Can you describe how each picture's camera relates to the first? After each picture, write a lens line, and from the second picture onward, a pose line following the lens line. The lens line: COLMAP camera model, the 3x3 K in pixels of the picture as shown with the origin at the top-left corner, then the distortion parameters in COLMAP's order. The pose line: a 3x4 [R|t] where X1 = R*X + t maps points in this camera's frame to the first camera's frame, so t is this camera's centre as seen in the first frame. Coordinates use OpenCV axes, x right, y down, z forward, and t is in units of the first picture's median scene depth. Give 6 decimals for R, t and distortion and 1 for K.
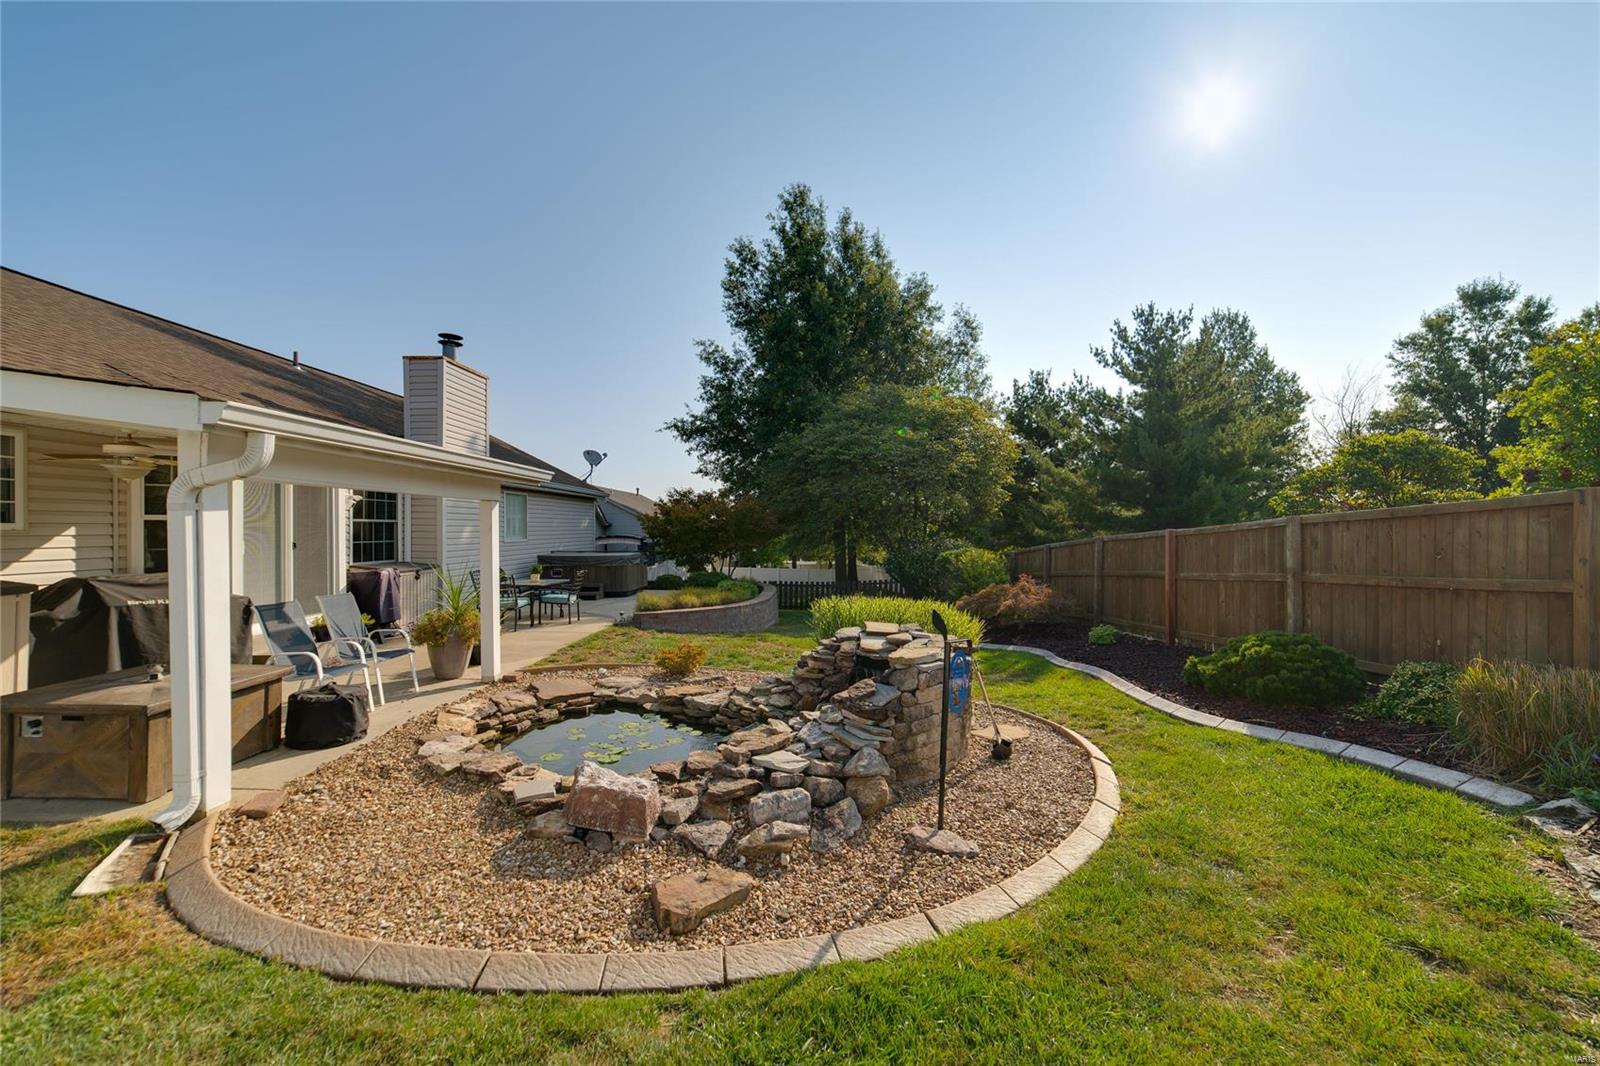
lens RADIAL K [[627.3, 0, 796.3], [0, 627.3, 530.9], [0, 0, 1]] dist [-0.009853, 0.002610]
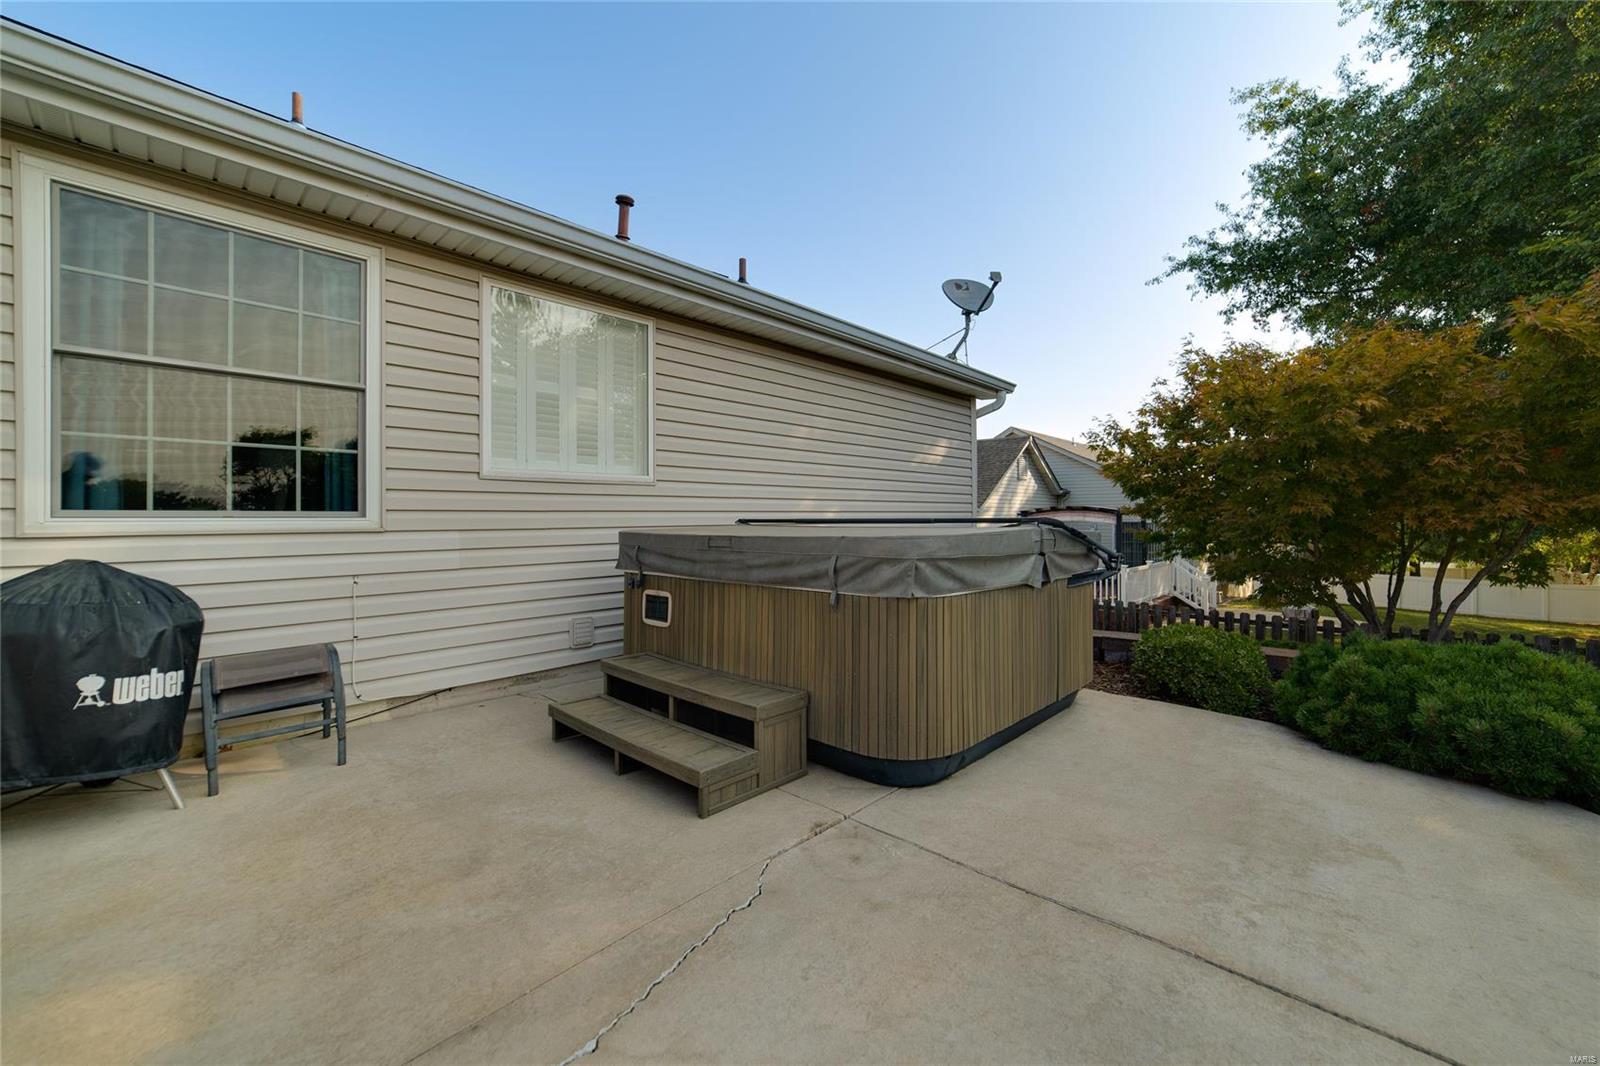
lens RADIAL K [[627.3, 0, 810.3], [0, 627.3, 504.9], [0, 0, 1]] dist [-0.009853, 0.002610]
pose [[0.750818, -0.008194, -0.660459, -0.136013], [-0.003800, 0.999853, -0.016725, 0.024082], [0.660498, 0.015067, 0.750676, 0.629753]]
